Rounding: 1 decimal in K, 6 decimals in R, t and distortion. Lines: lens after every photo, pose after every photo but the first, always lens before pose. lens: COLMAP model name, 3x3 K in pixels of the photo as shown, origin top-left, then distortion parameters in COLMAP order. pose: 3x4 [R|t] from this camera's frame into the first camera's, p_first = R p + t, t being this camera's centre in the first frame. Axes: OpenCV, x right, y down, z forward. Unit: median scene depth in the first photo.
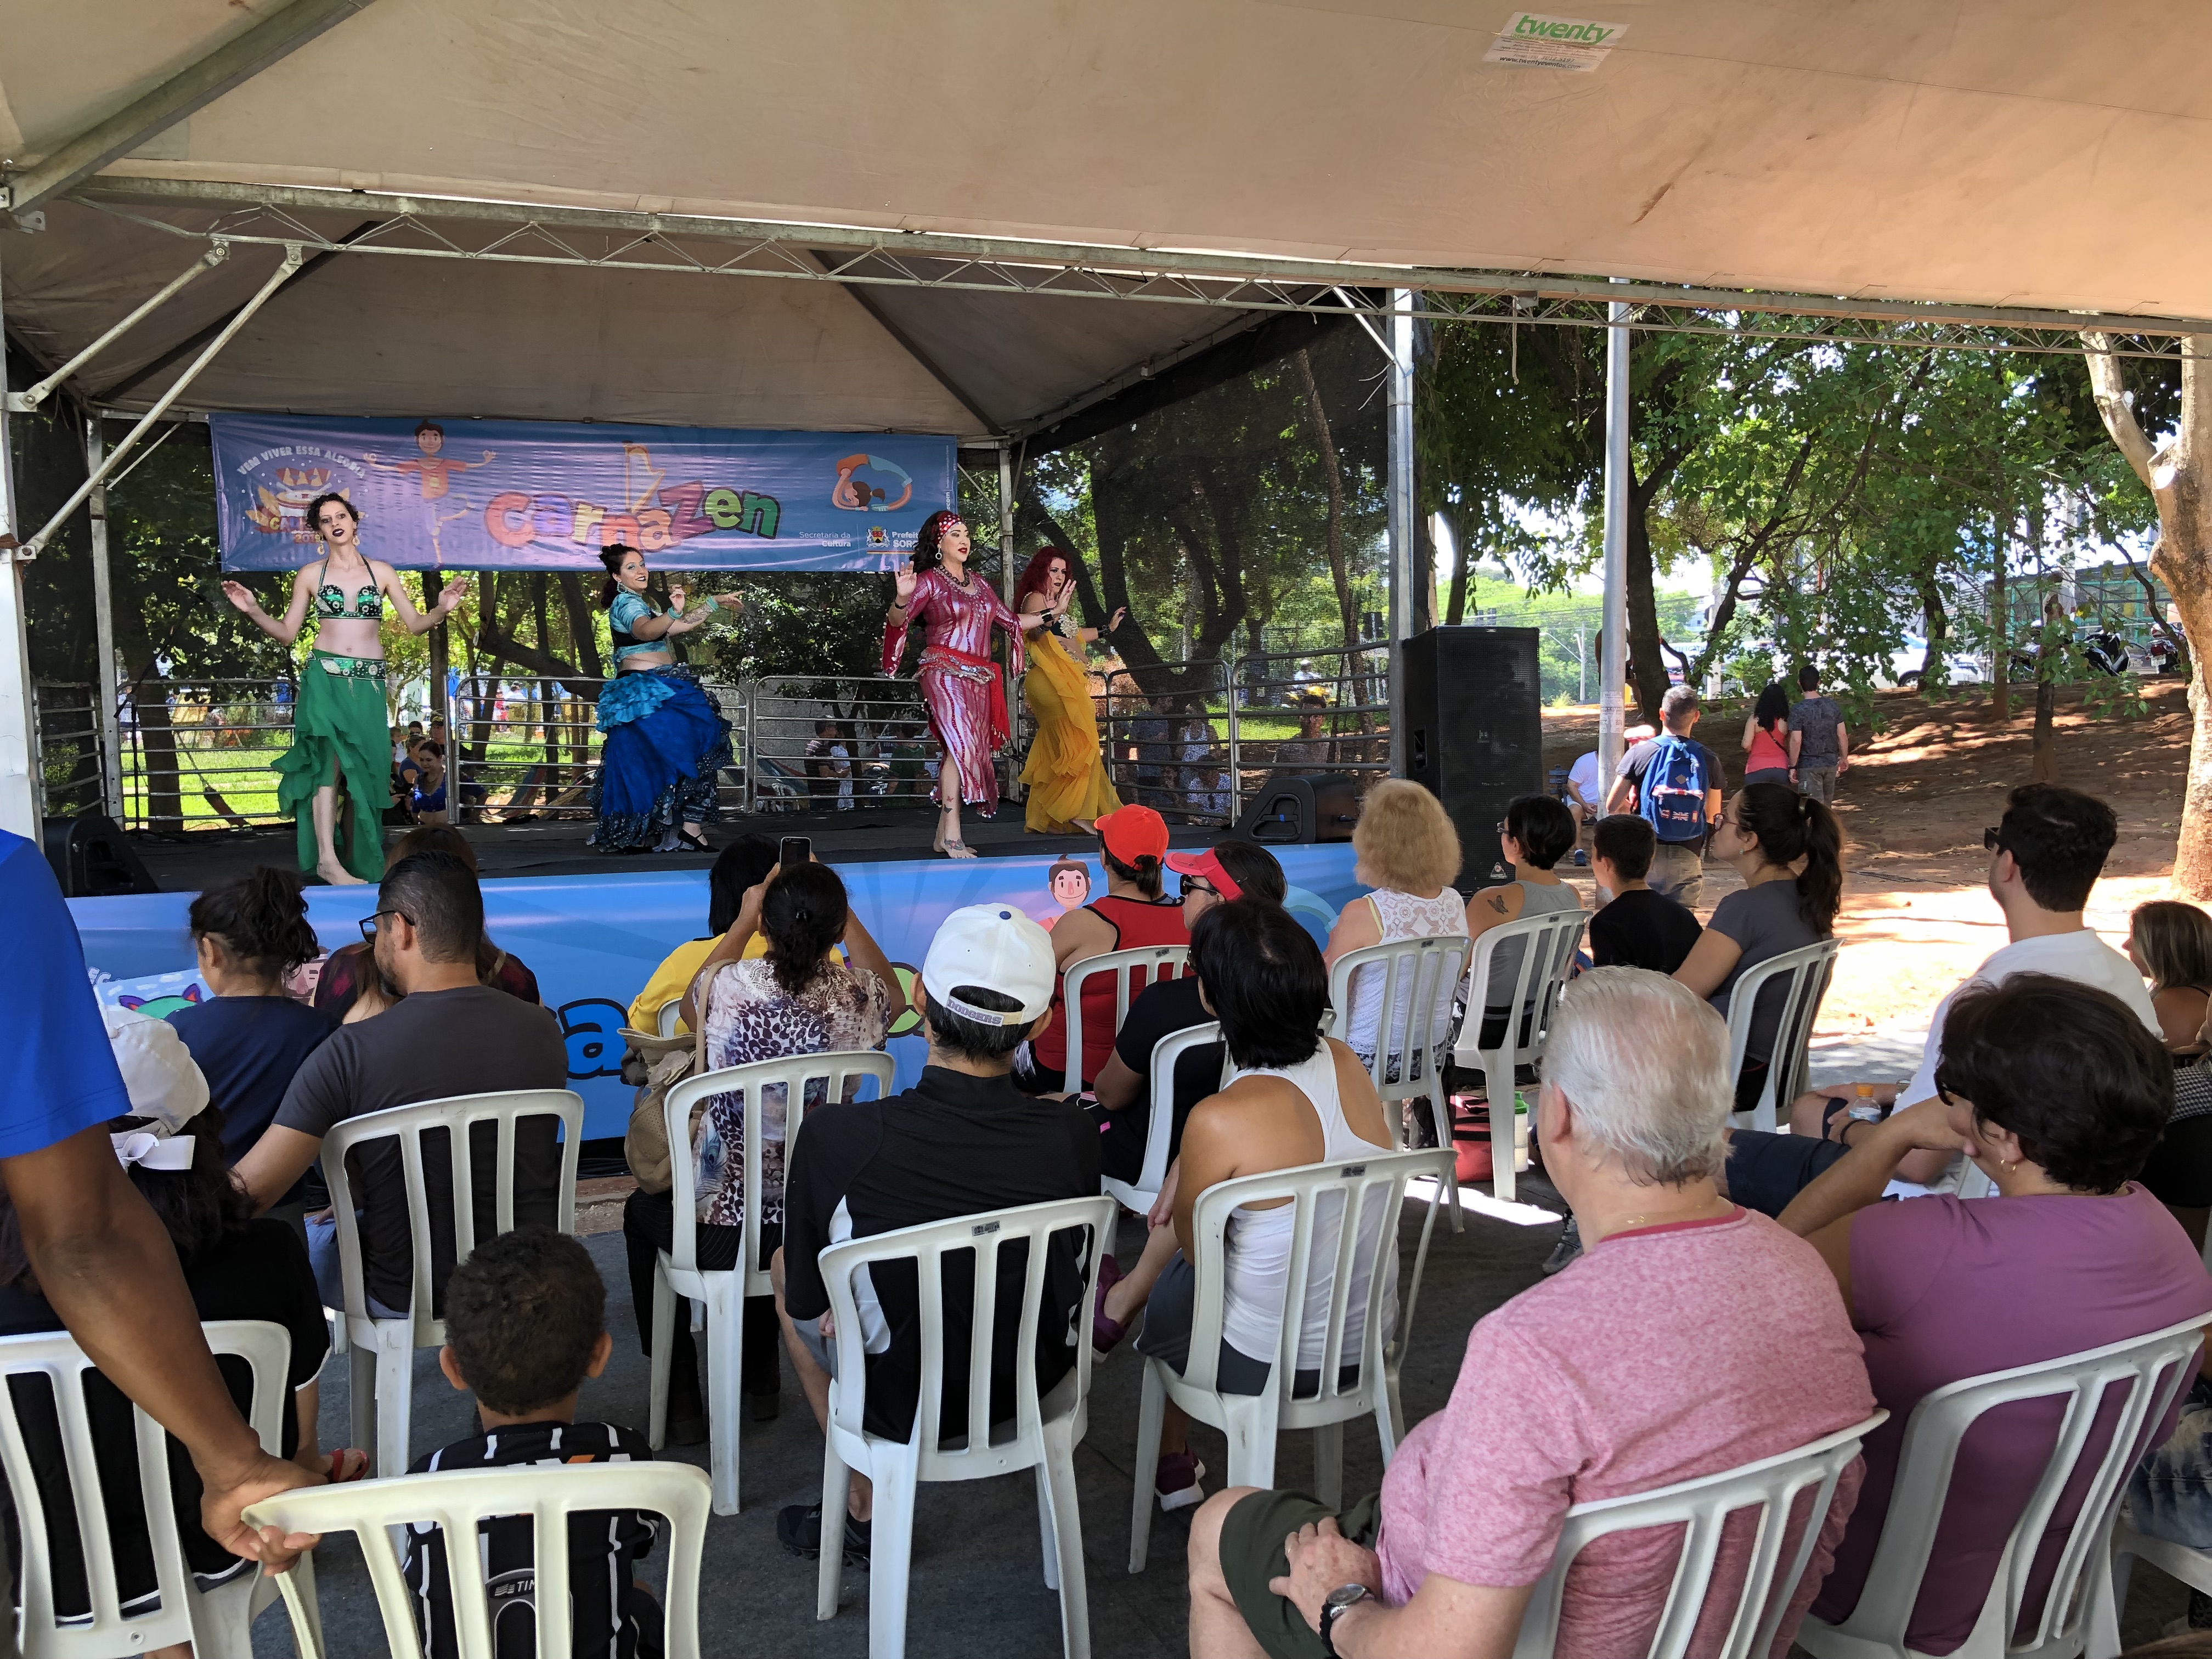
lens RADIAL K [[1807.4, 0, 1129.5], [0, 1807.4, 798.3], [0, 0, 1]] dist [0.032130, -0.019936]
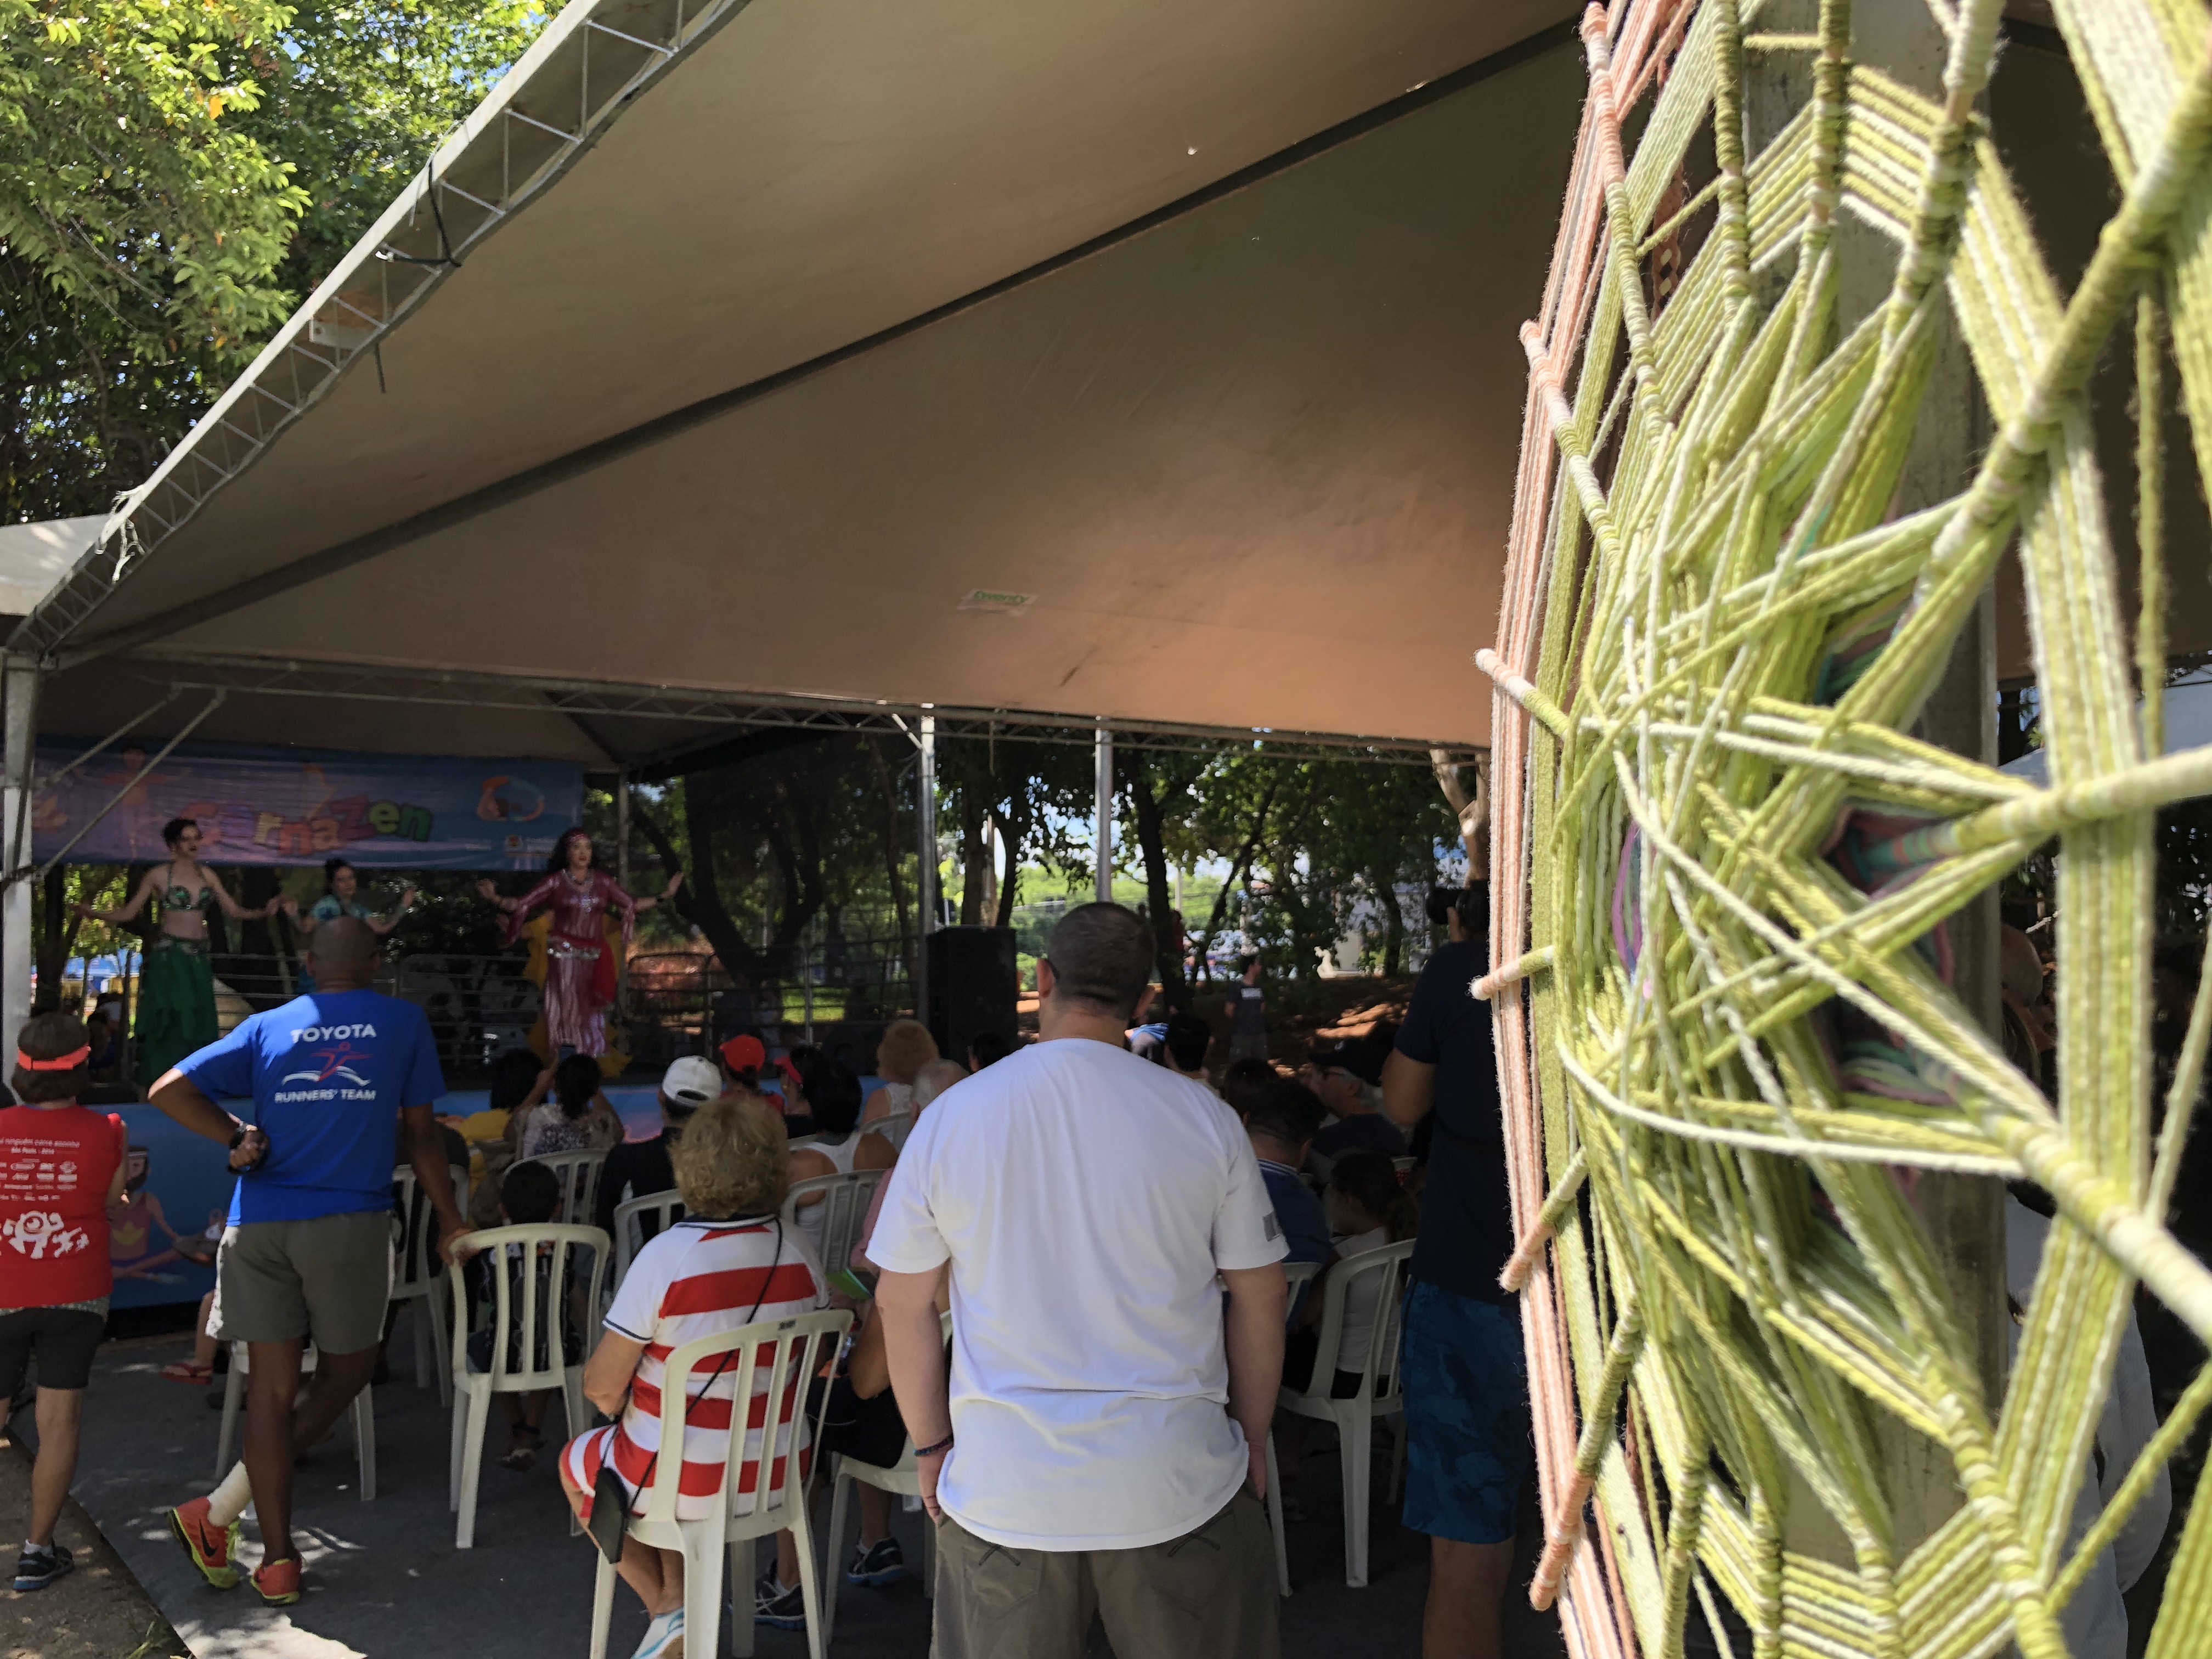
lens RADIAL K [[1807.4, 0, 1118.5], [0, 1807.4, 809.5], [0, 0, 1]] dist [0.032130, -0.019936]
pose [[0.975016, 0.028578, 0.220289, -0.042560], [0.004543, 0.988917, -0.148397, 0.057066], [-0.222089, 0.145690, 0.964080, -0.898402]]
